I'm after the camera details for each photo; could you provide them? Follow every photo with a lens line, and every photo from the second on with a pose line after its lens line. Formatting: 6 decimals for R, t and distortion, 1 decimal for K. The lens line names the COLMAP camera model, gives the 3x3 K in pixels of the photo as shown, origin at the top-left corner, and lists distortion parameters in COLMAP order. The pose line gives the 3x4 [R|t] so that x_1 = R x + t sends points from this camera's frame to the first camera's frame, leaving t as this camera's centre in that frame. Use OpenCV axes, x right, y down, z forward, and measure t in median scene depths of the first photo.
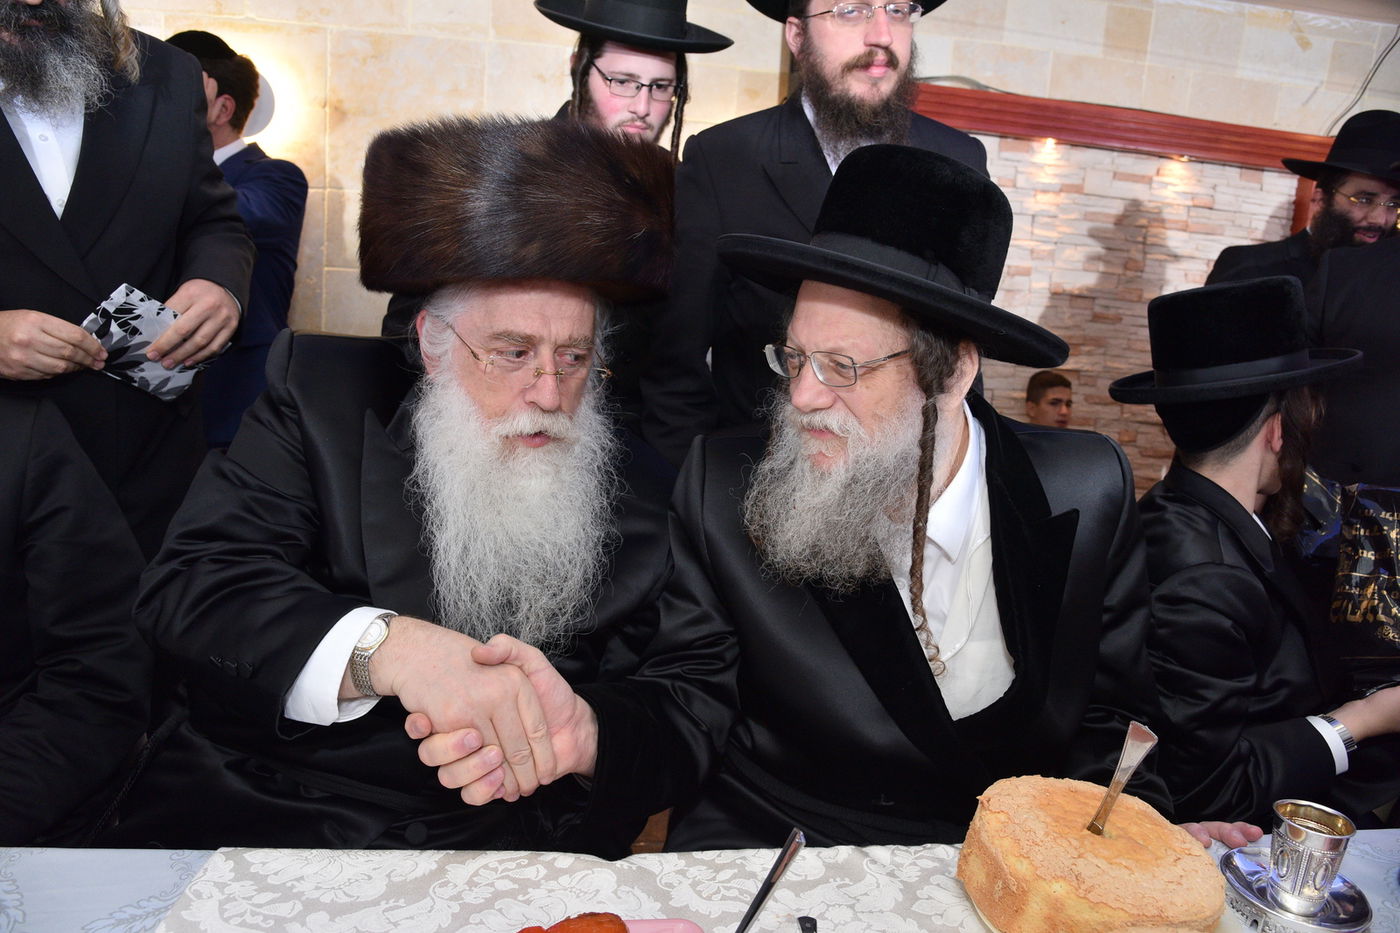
lens RADIAL K [[945.4, 0, 699.7], [0, 945.4, 468.2], [0, 0, 1]] dist [-0.101865, 0.045514]
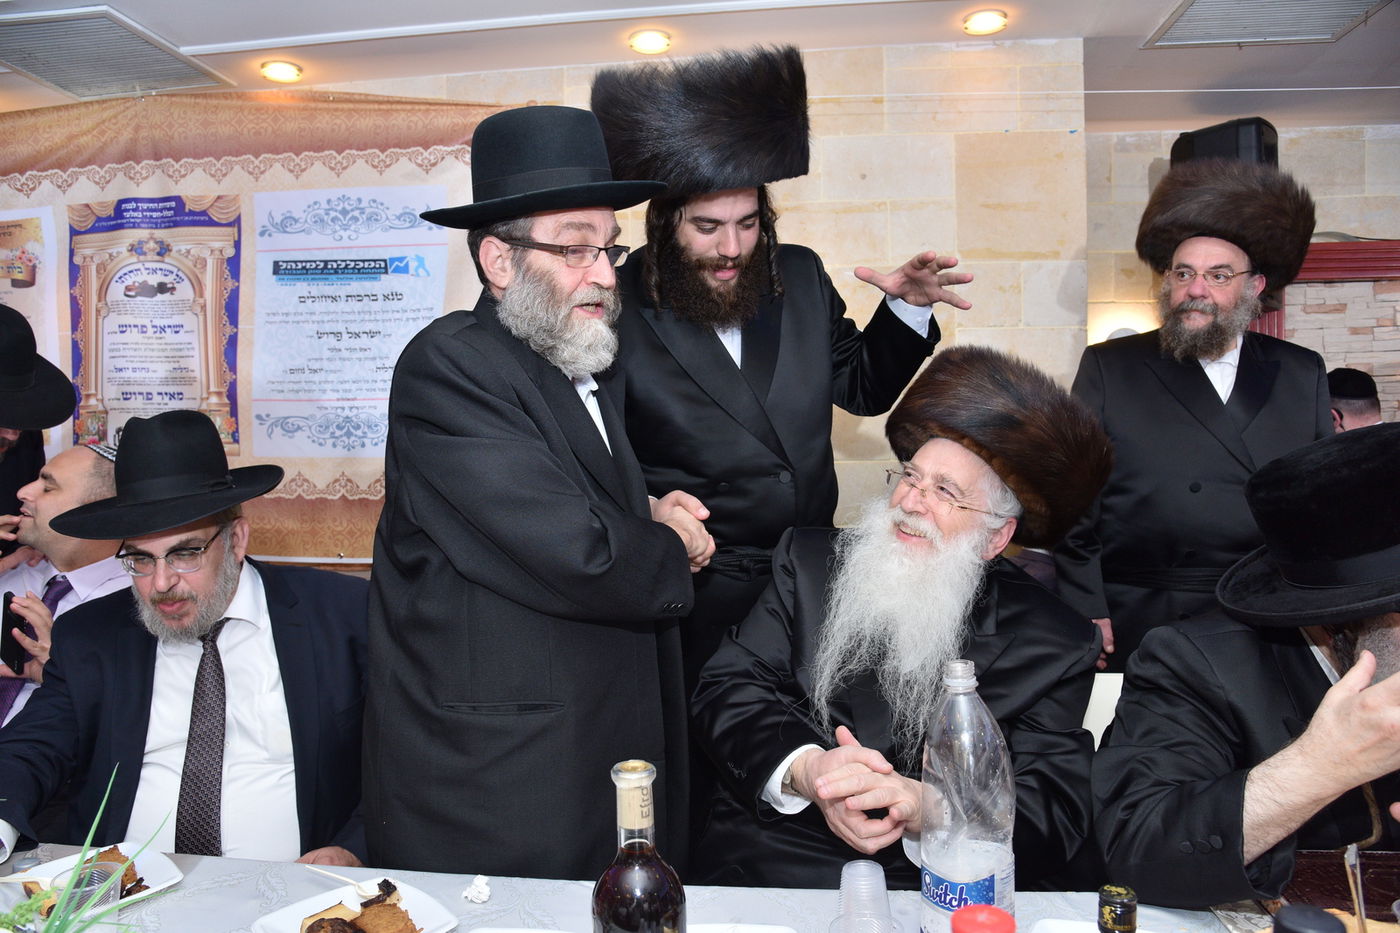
lens RADIAL K [[945.4, 0, 694.7], [0, 945.4, 462.9], [0, 0, 1]] dist [-0.101865, 0.045514]
pose [[0.967102, -0.087243, -0.238961, -0.871438], [0.042507, 0.981567, -0.186333, 0.002140], [0.250812, 0.170046, 0.952984, -0.577570]]
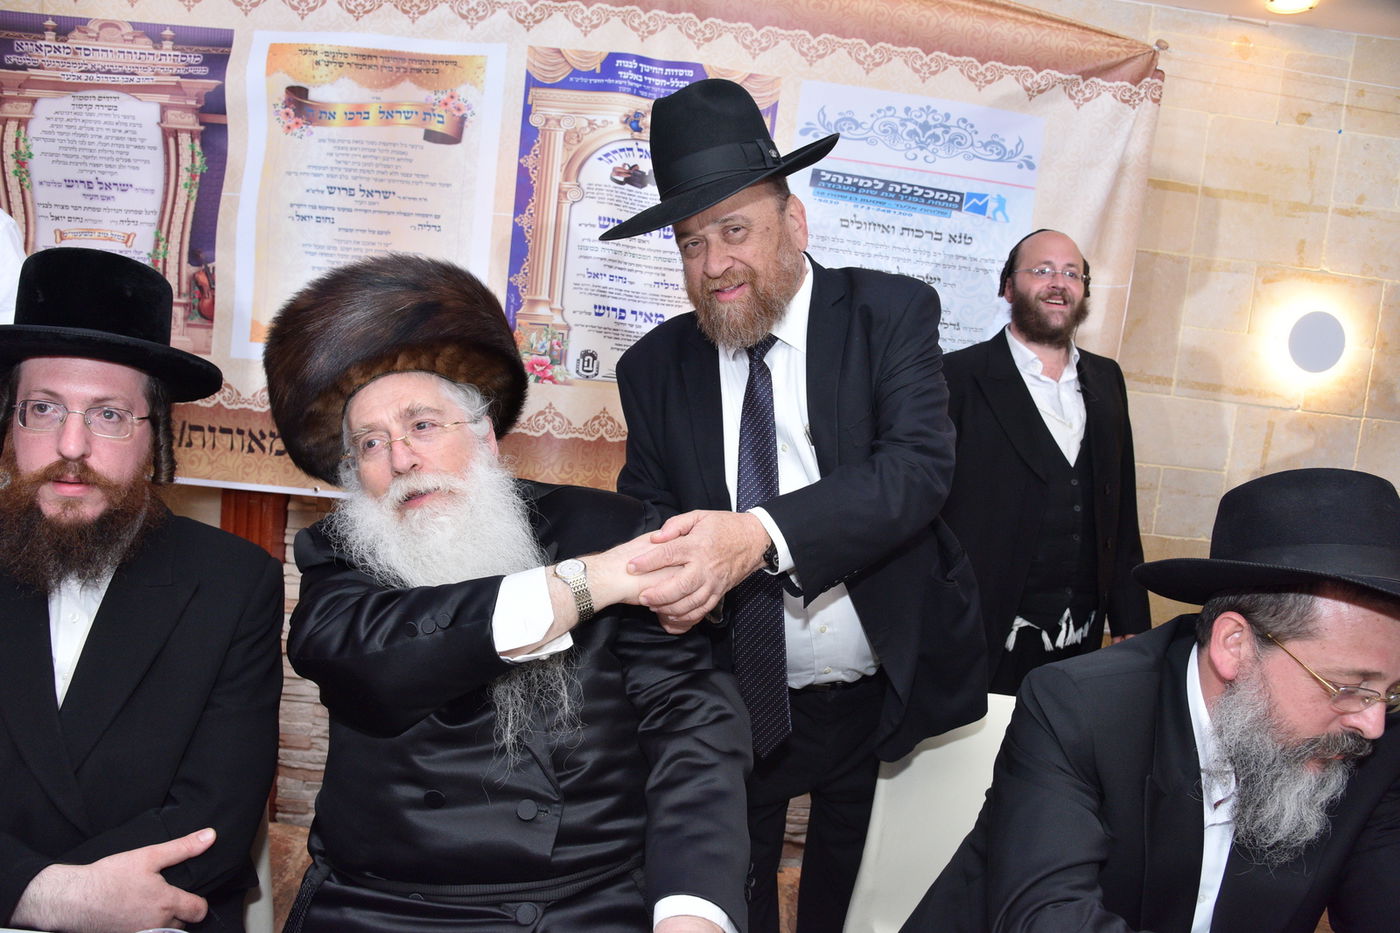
lens RADIAL K [[945.4, 0, 670.4], [0, 945.4, 448.7], [0, 0, 1]] dist [-0.101865, 0.045514]
pose [[0.995662, 0.031708, -0.087475, -3.532152], [-0.042627, 0.991123, -0.125929, -0.273084], [0.082706, 0.129112, 0.988175, -0.494170]]
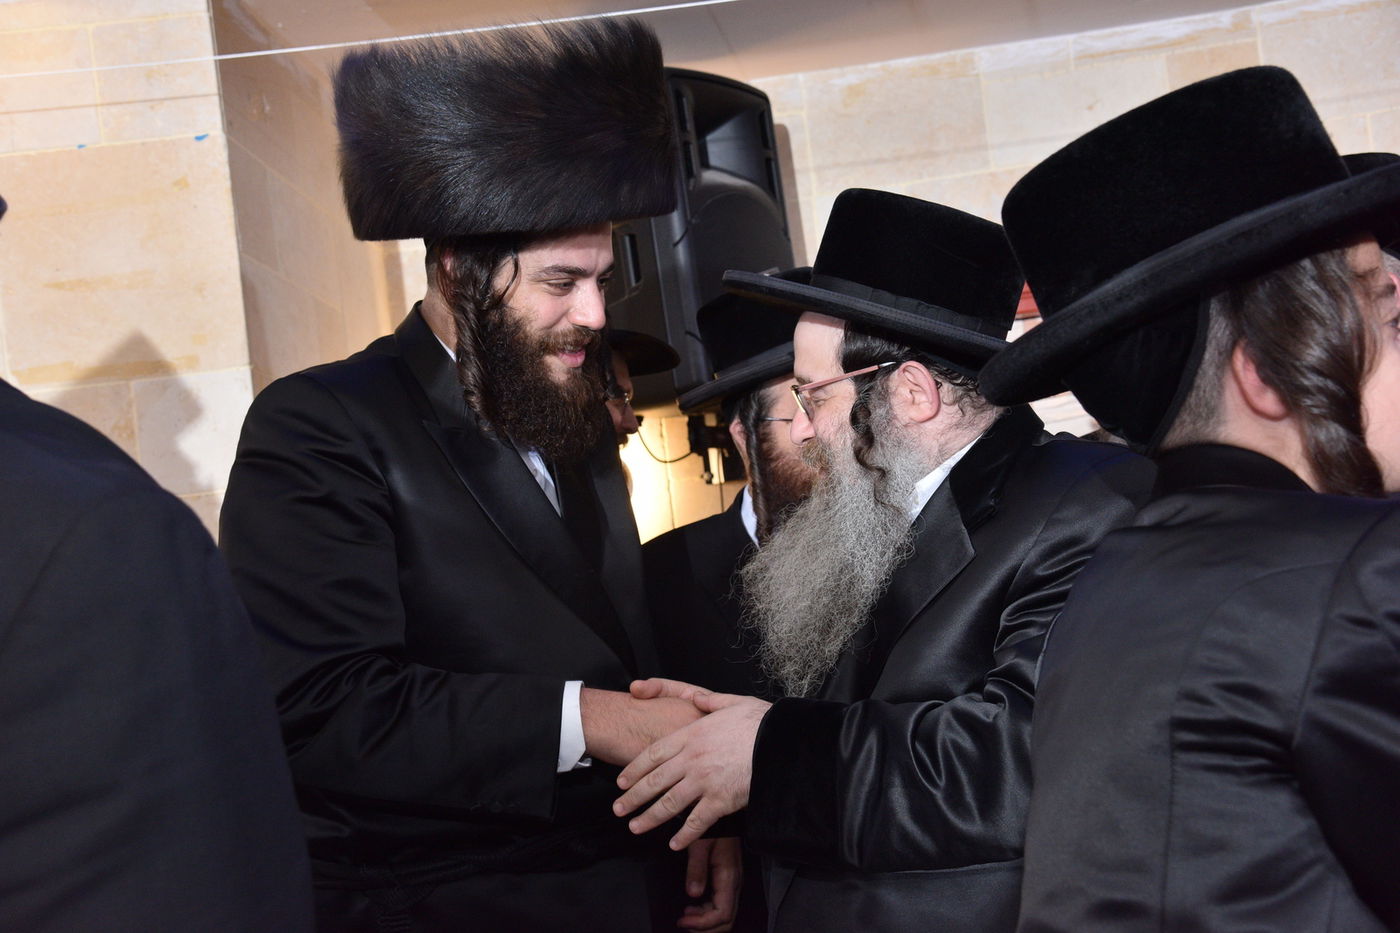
lens RADIAL K [[1592.7, 0, 702.3], [0, 1592.7, 467.7], [0, 0, 1]] dist [0.163709, 0.000000]
pose [[0.963170, -0.206245, -0.172527, 1.294440], [0.150033, 0.944670, -0.291700, -0.017732], [0.223143, 0.255072, 0.940822, 0.117488]]
